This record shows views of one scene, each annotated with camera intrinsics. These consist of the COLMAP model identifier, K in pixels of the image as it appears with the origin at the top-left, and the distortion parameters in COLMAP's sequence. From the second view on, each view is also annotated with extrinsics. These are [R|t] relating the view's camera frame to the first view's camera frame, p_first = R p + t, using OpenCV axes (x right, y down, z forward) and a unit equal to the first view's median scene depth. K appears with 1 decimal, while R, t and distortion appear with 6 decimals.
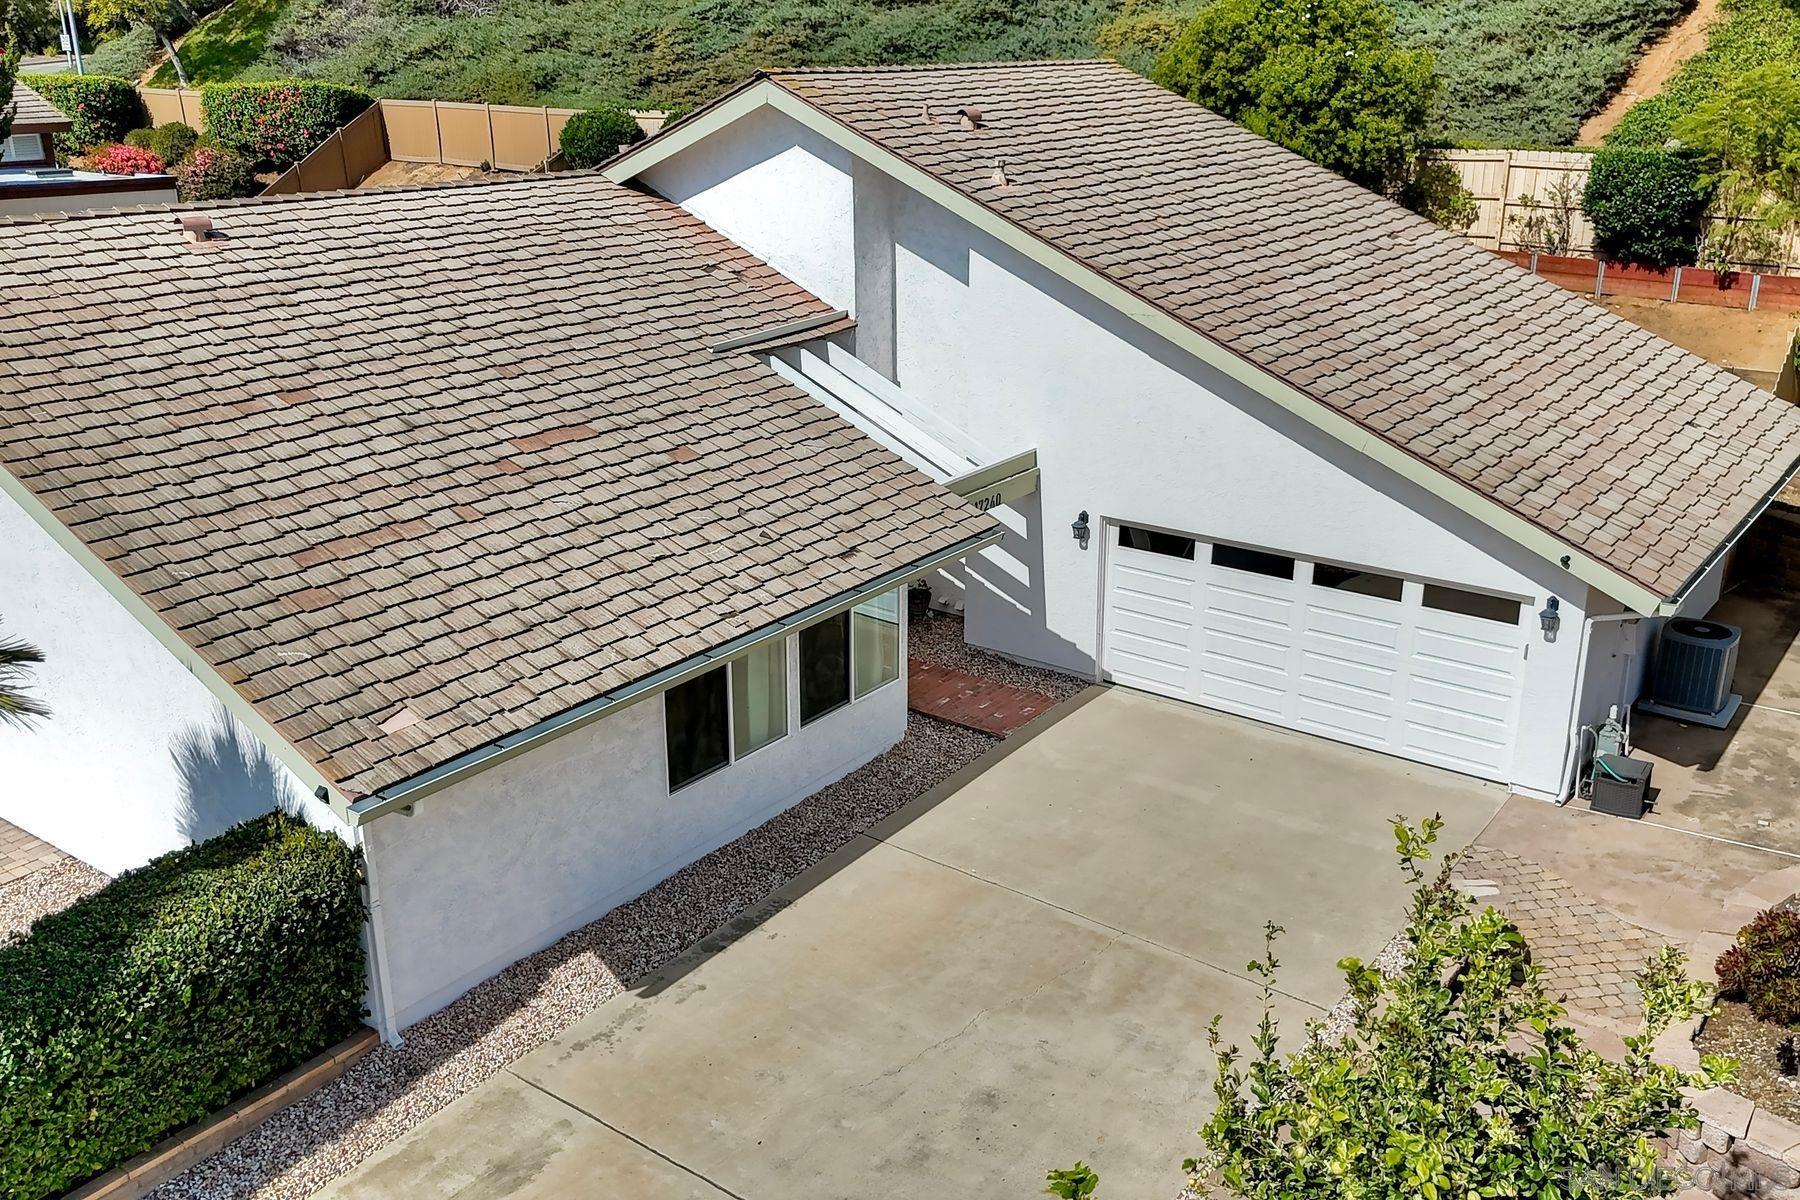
lens RADIAL K [[1589.7, 0, 893.6], [0, 1589.7, 604.8], [0, 0, 1]] dist [0.058262, -0.048070]
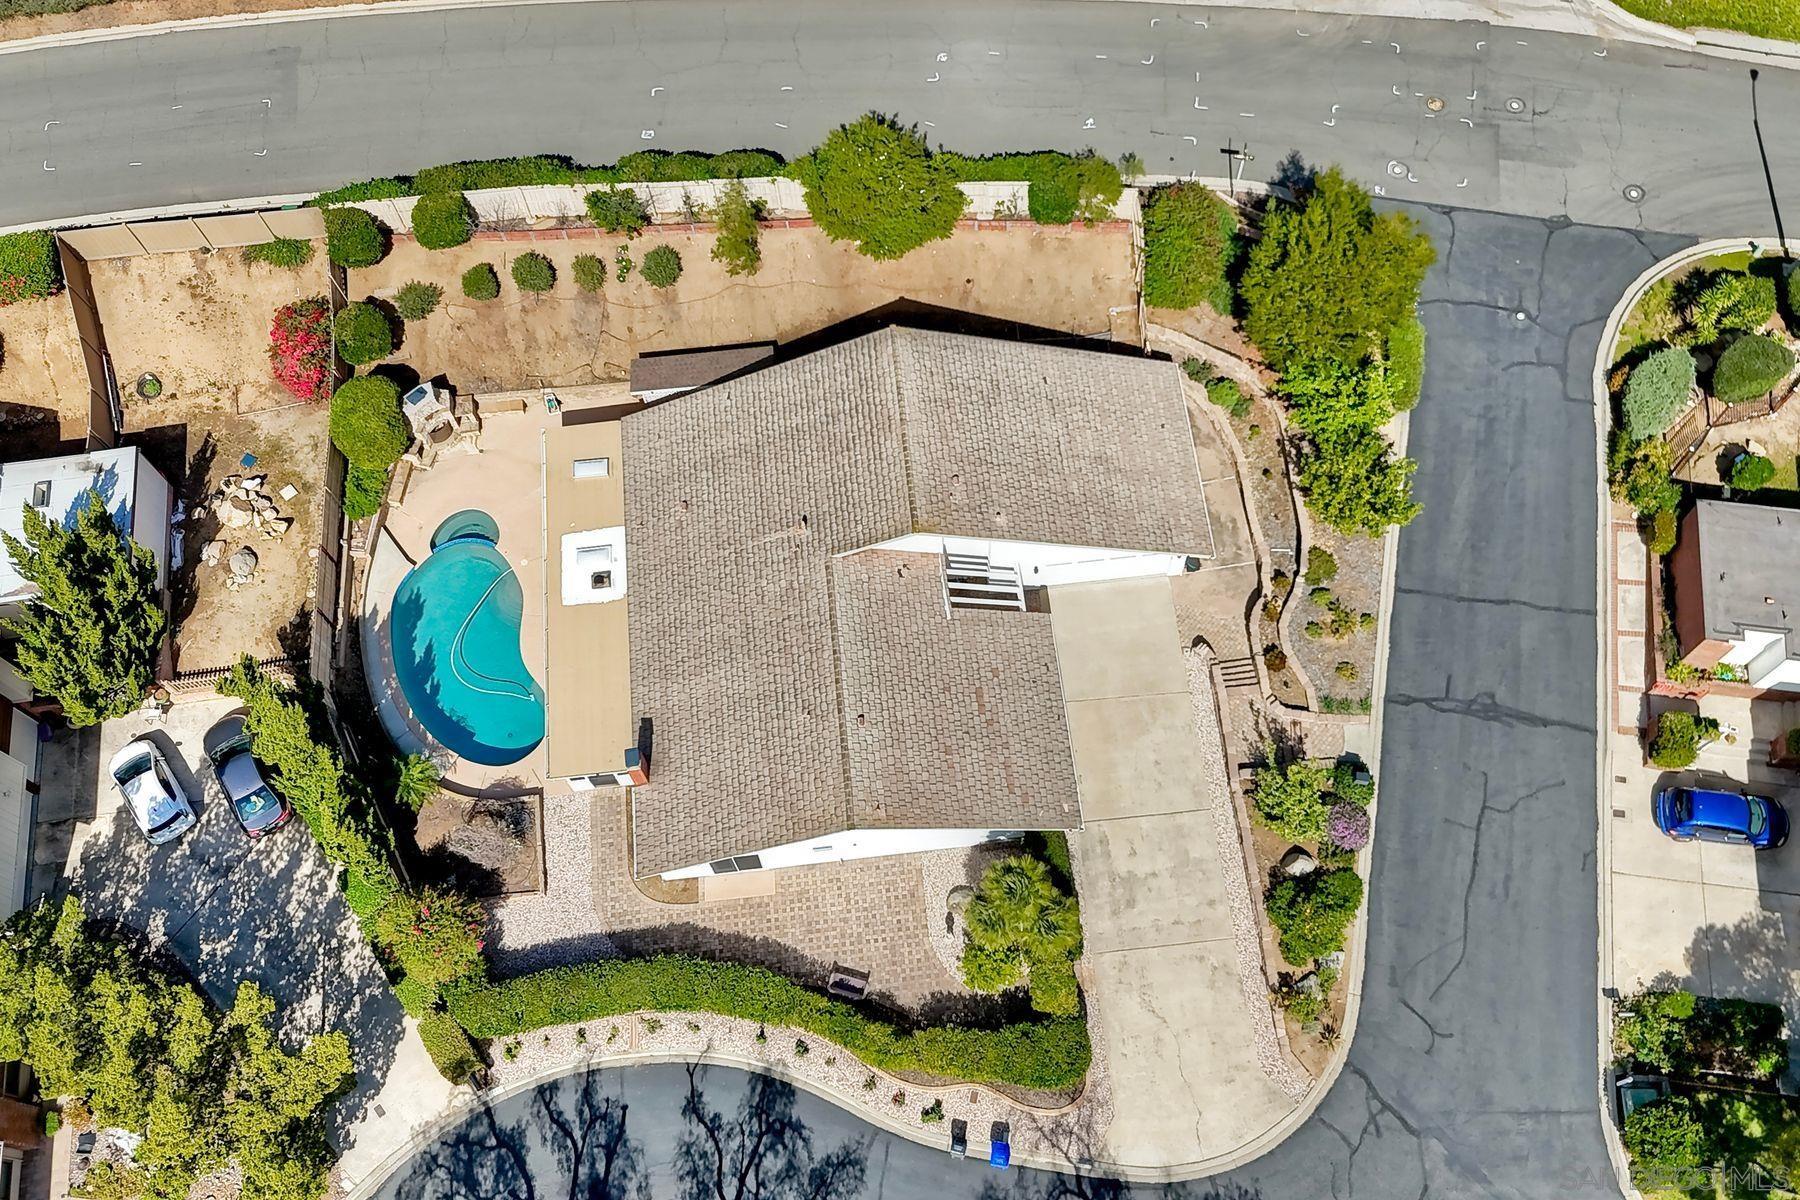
lens RADIAL K [[1589.7, 0, 931.5], [0, 1589.7, 601.6], [0, 0, 1]] dist [0.058262, -0.048070]
pose [[0.729305, -0.626040, 0.276022, -1.007840], [0.236343, 0.609112, 0.757050, -2.616865], [-0.642072, -0.486884, 0.592188, -0.804517]]
